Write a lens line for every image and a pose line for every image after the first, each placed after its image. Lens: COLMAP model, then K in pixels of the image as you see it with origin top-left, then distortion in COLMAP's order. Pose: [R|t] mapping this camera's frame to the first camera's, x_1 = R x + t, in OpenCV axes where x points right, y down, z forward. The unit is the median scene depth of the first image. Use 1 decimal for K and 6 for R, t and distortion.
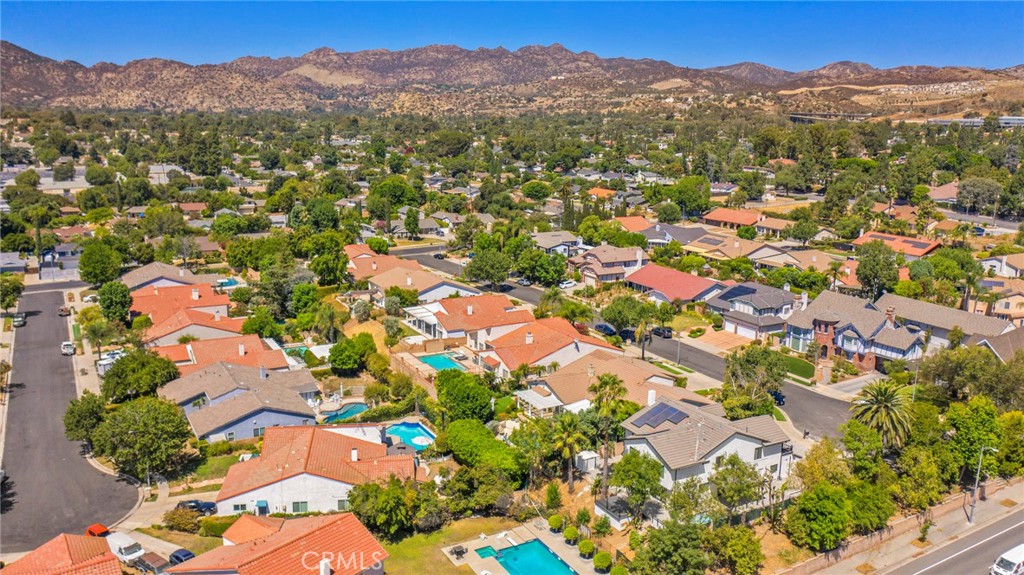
lens RADIAL K [[819.1, 0, 511.6], [0, 819.1, 290.0], [0, 0, 1]] dist [0.024633, -0.004576]
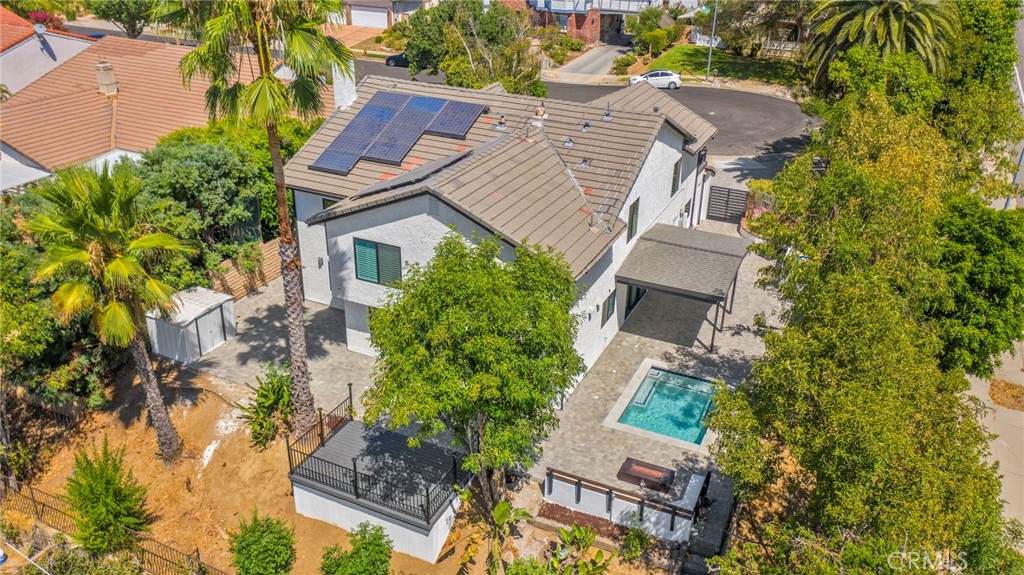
lens RADIAL K [[819.1, 0, 509.1], [0, 819.1, 292.8], [0, 0, 1]] dist [0.024633, -0.004576]
pose [[0.821277, -0.258701, 0.508505, 0.039288], [0.121978, 0.950296, 0.286458, 0.129877], [-0.557338, -0.173235, 0.812013, 0.712875]]
